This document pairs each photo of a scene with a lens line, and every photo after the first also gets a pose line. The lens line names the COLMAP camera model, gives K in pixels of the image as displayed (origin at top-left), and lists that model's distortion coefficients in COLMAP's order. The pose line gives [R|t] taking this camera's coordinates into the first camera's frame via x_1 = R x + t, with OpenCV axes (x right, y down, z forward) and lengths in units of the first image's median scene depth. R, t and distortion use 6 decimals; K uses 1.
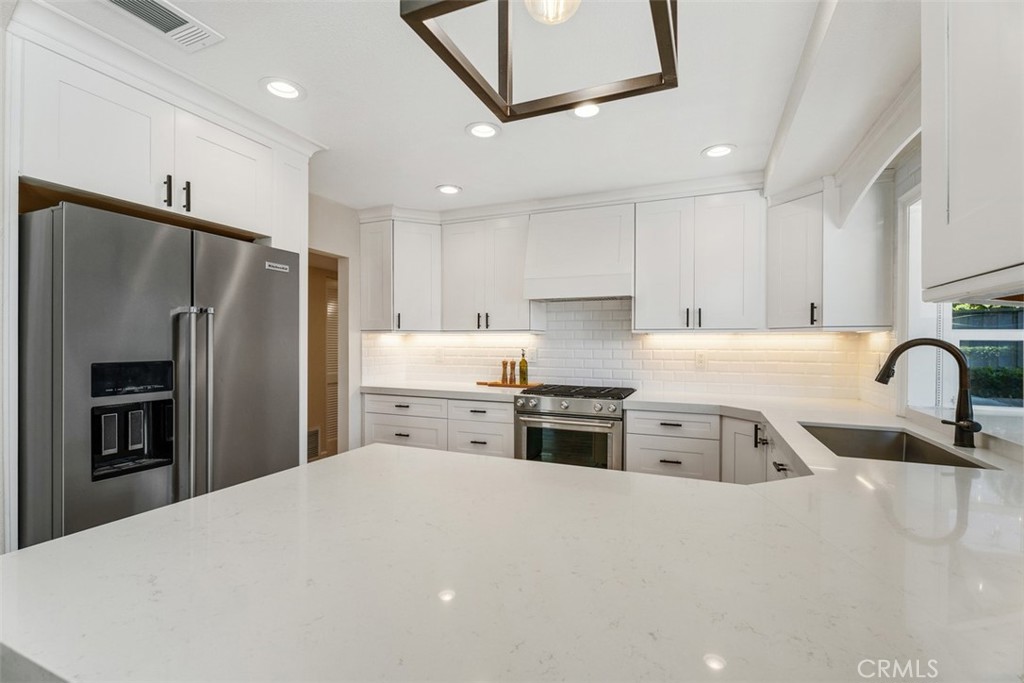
lens RADIAL K [[457.7, 0, 512.0], [0, 457.7, 341.5], [0, 0, 1]] dist [0.002330, 0.000279]
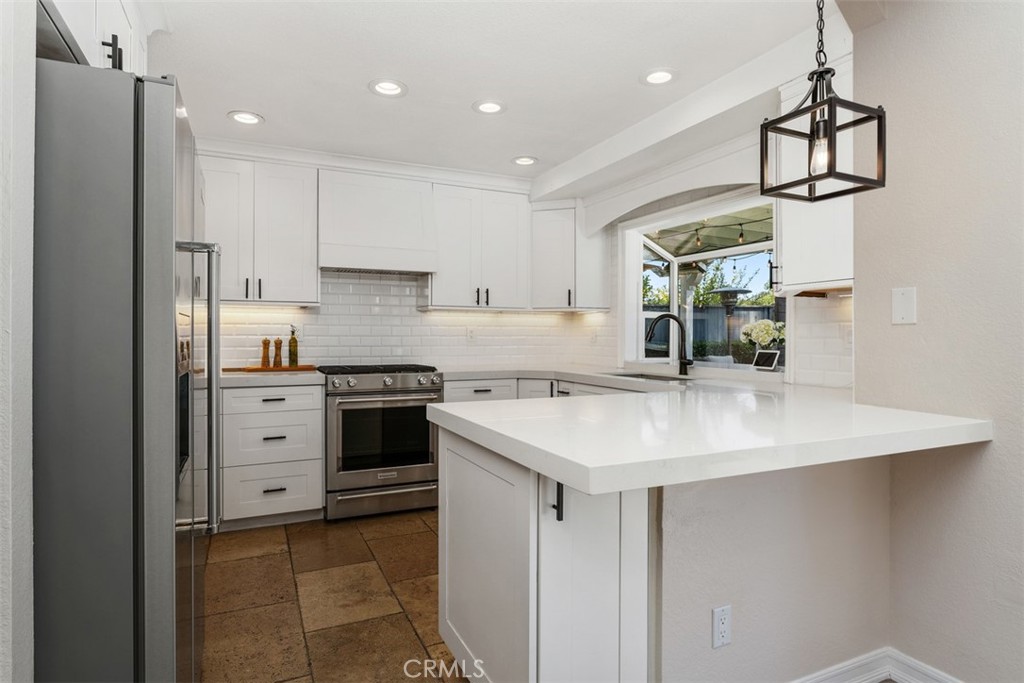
lens RADIAL K [[573.5, 0, 512.0], [0, 573.5, 341.5], [0, 0, 1]] dist [-0.028123, -0.000138]
pose [[0.654402, -0.005857, 0.756124, -0.580027], [-0.000882, 0.999963, 0.008509, 0.042779], [-0.756146, -0.006235, 0.654373, 0.020319]]
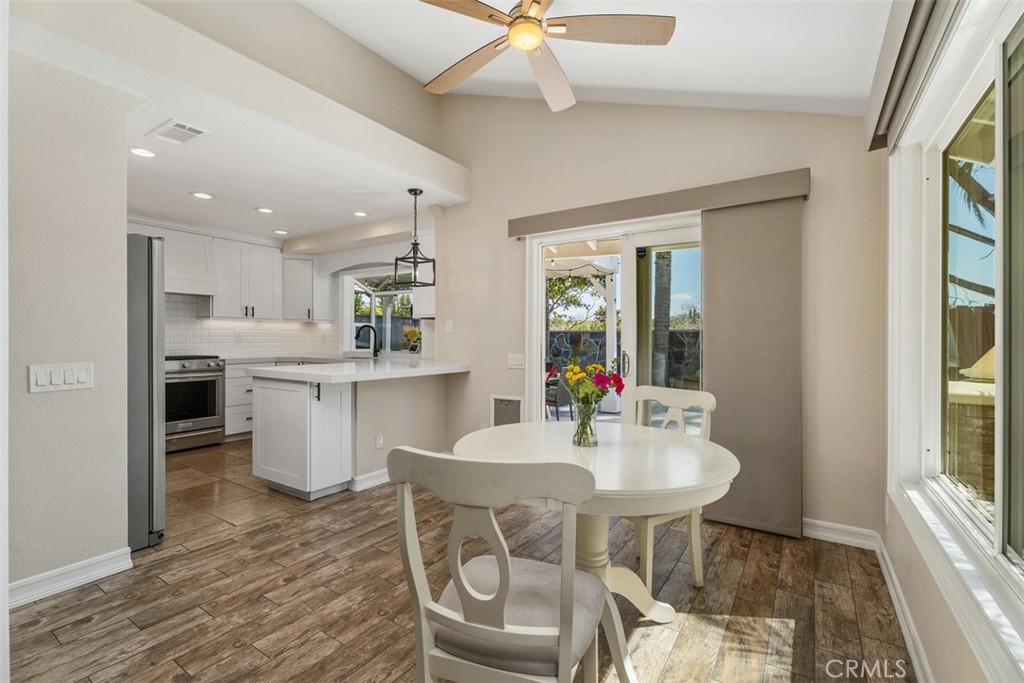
lens RADIAL K [[452.5, 0, 510.5], [0, 452.5, 339.8], [0, 0, 1]] dist [0.000106, -0.000519]
pose [[0.167032, -0.004830, 0.985940, -1.093536], [-0.001654, 0.999985, 0.005179, 0.043954], [-0.985950, -0.002495, 0.167021, -0.278160]]
